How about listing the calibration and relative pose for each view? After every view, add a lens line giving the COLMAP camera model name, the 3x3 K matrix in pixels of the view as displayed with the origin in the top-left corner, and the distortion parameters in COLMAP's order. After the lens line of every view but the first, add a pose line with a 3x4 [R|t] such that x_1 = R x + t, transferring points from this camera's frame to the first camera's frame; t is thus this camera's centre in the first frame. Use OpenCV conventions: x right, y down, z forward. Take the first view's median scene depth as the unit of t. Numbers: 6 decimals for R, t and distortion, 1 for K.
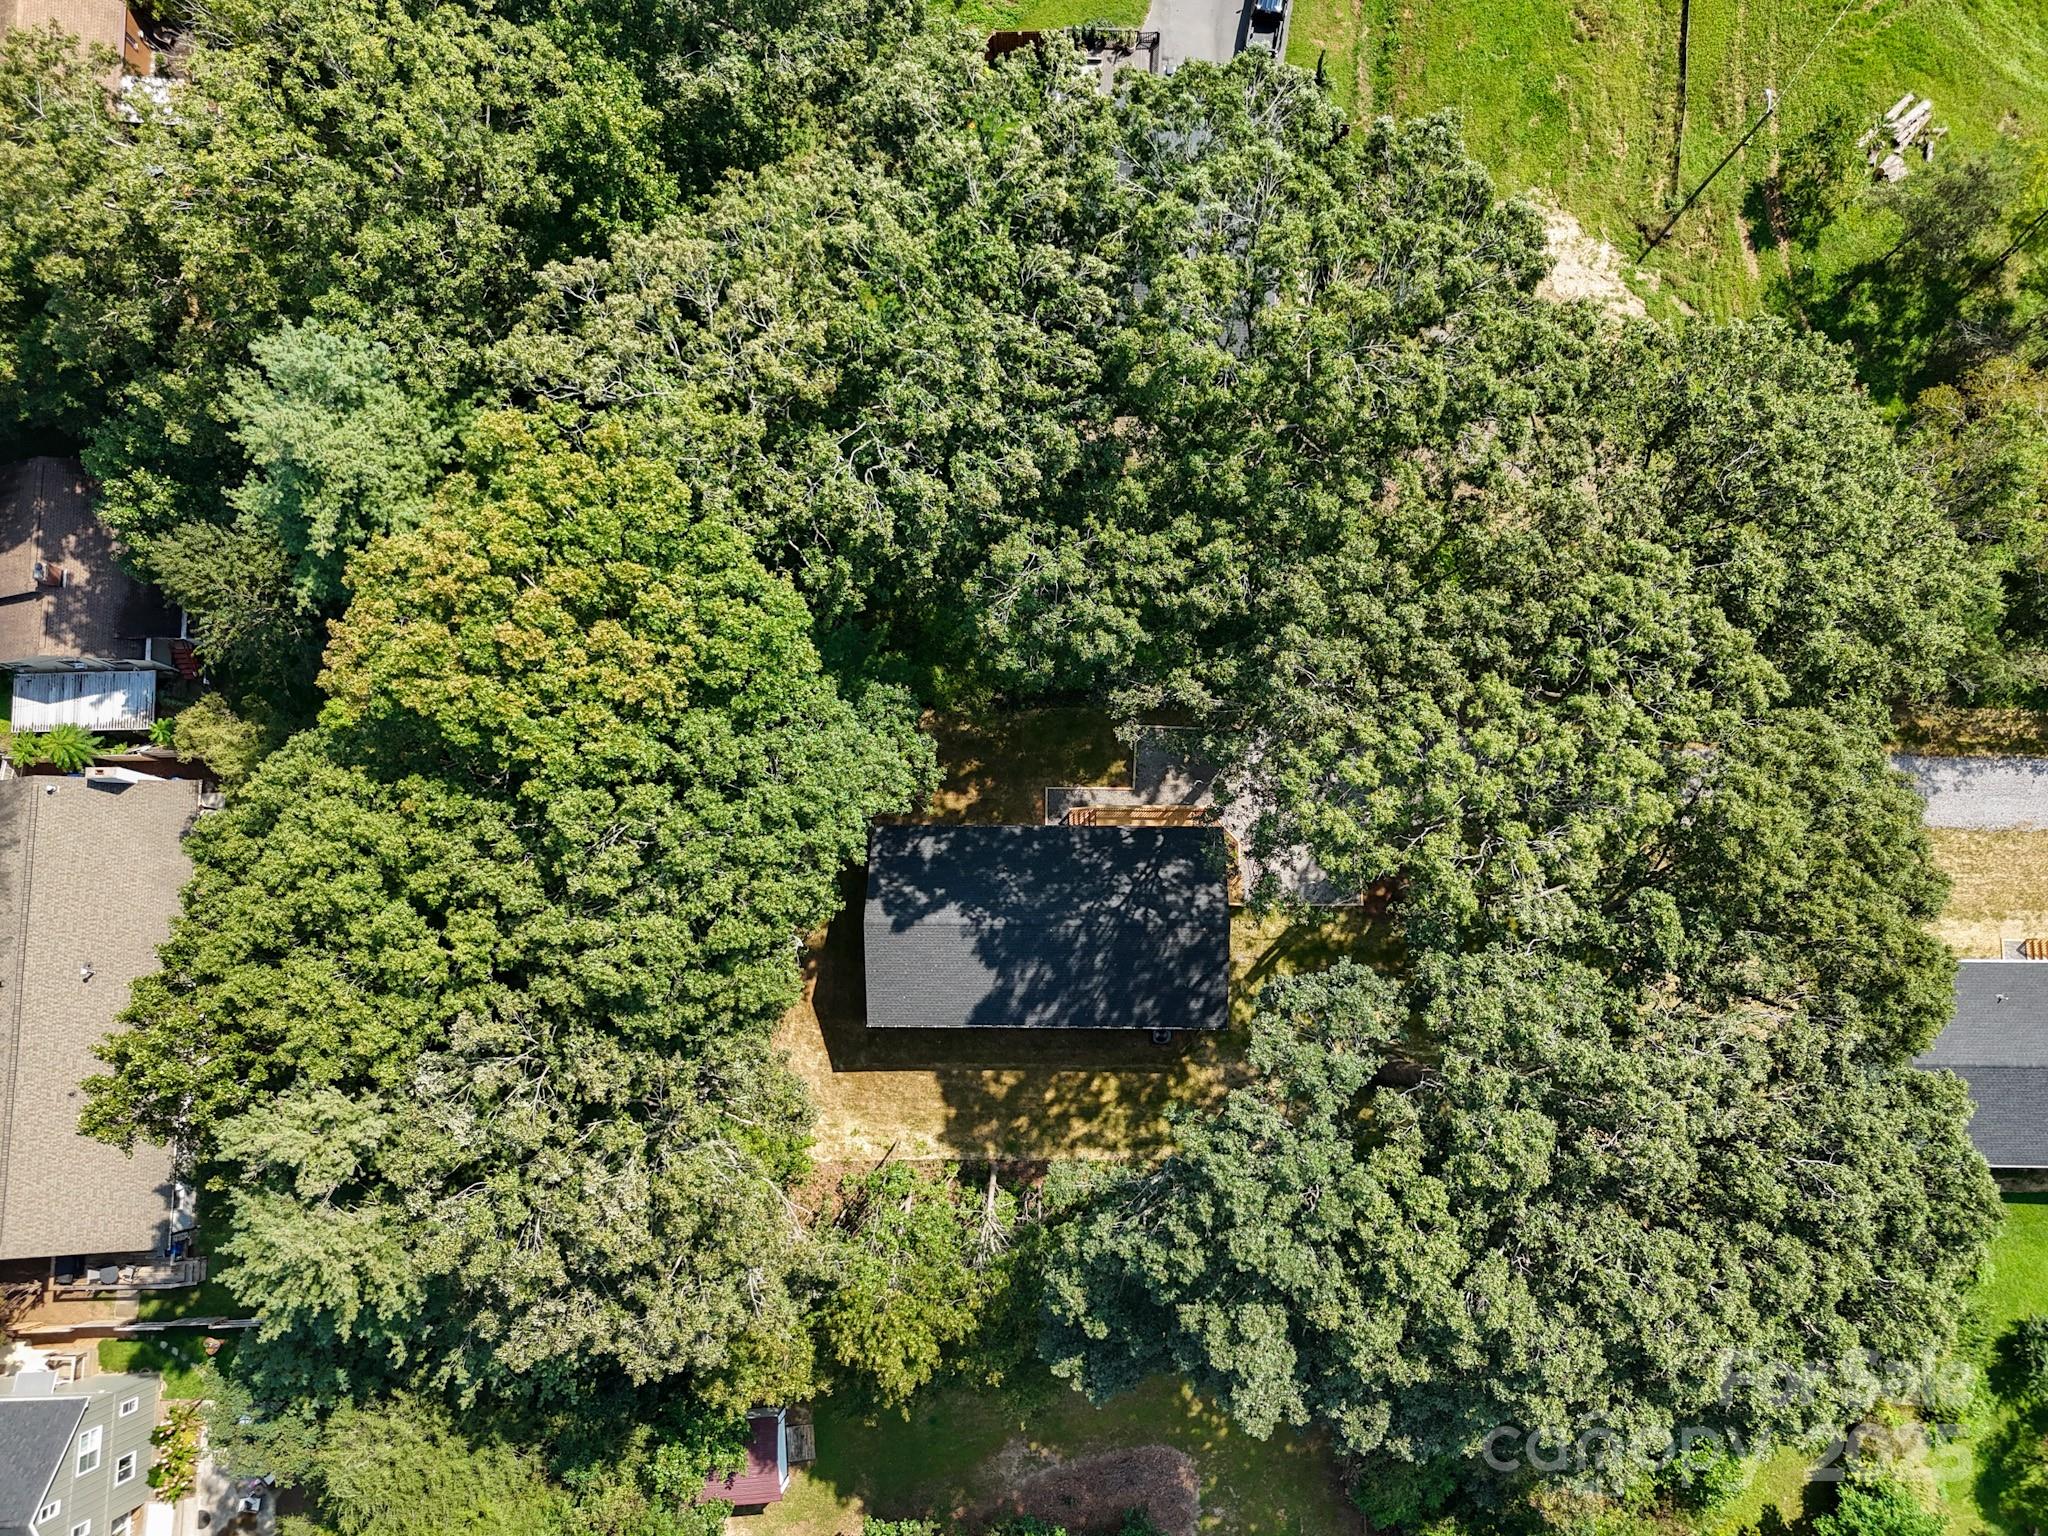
lens RADIAL K [[1511.0, 0, 1024.0], [0, 1511.0, 768.0], [0, 0, 1]] dist [0.052237, -0.039417]
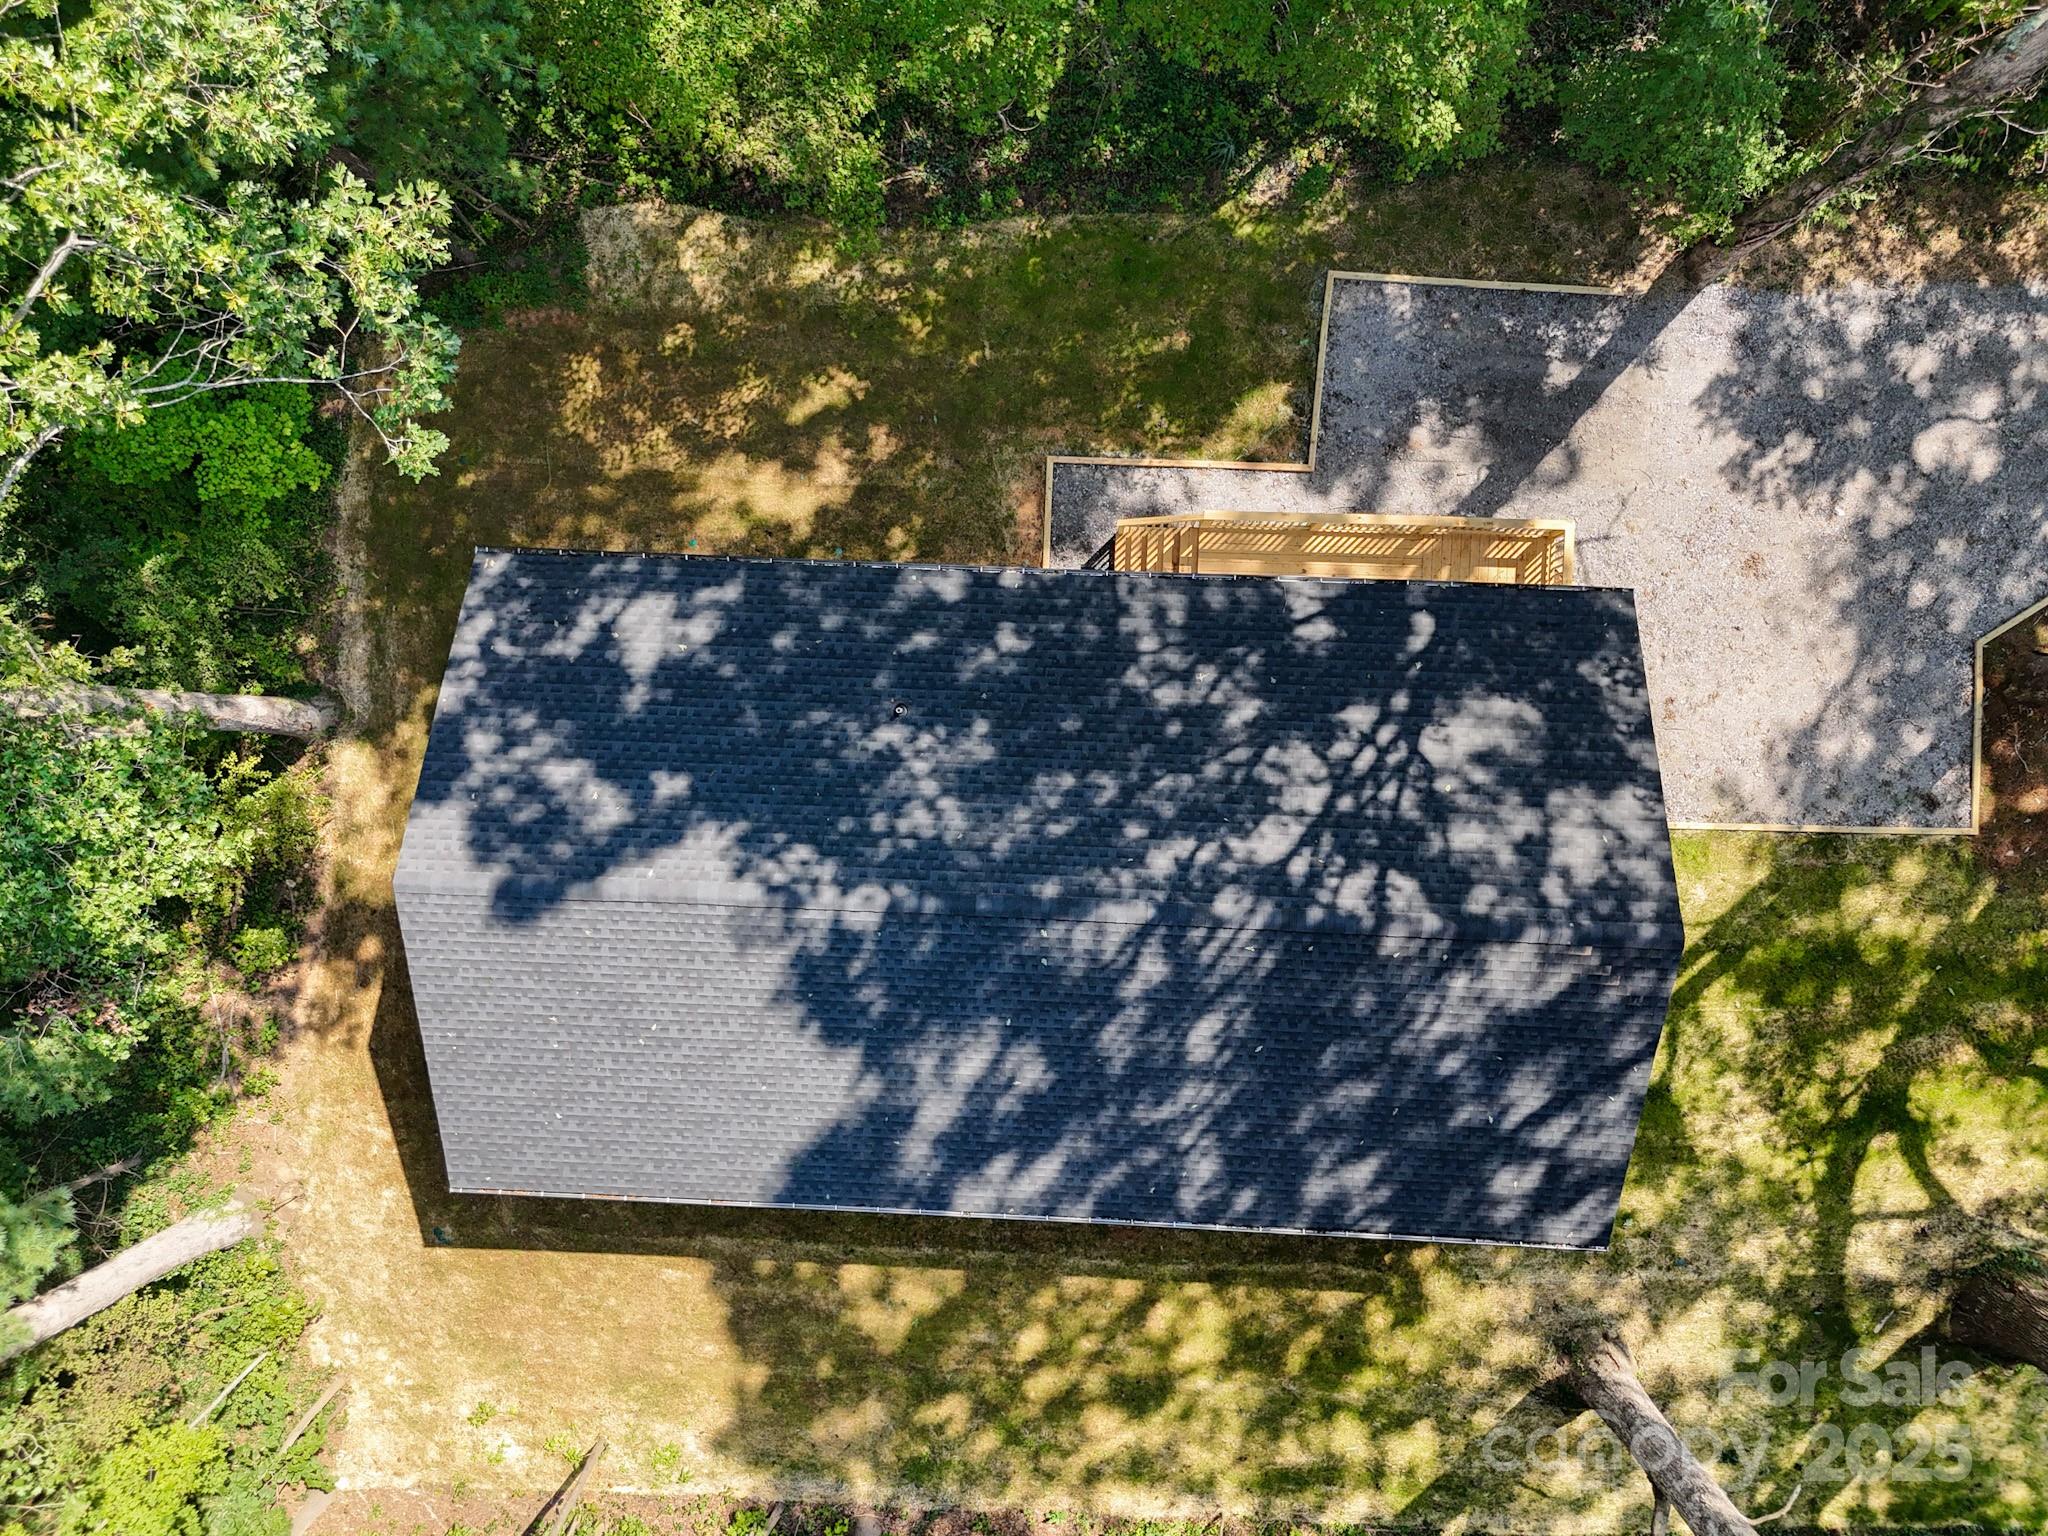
lens RADIAL K [[1511.0, 0, 1024.0], [0, 1511.0, 768.0], [0, 0, 1]] dist [0.052237, -0.039417]
pose [[0.999477, 0.031159, -0.008688, 0.014484], [-0.029429, 0.987383, 0.155589, 0.029040], [0.013426, -0.155252, 0.987784, 0.672132]]
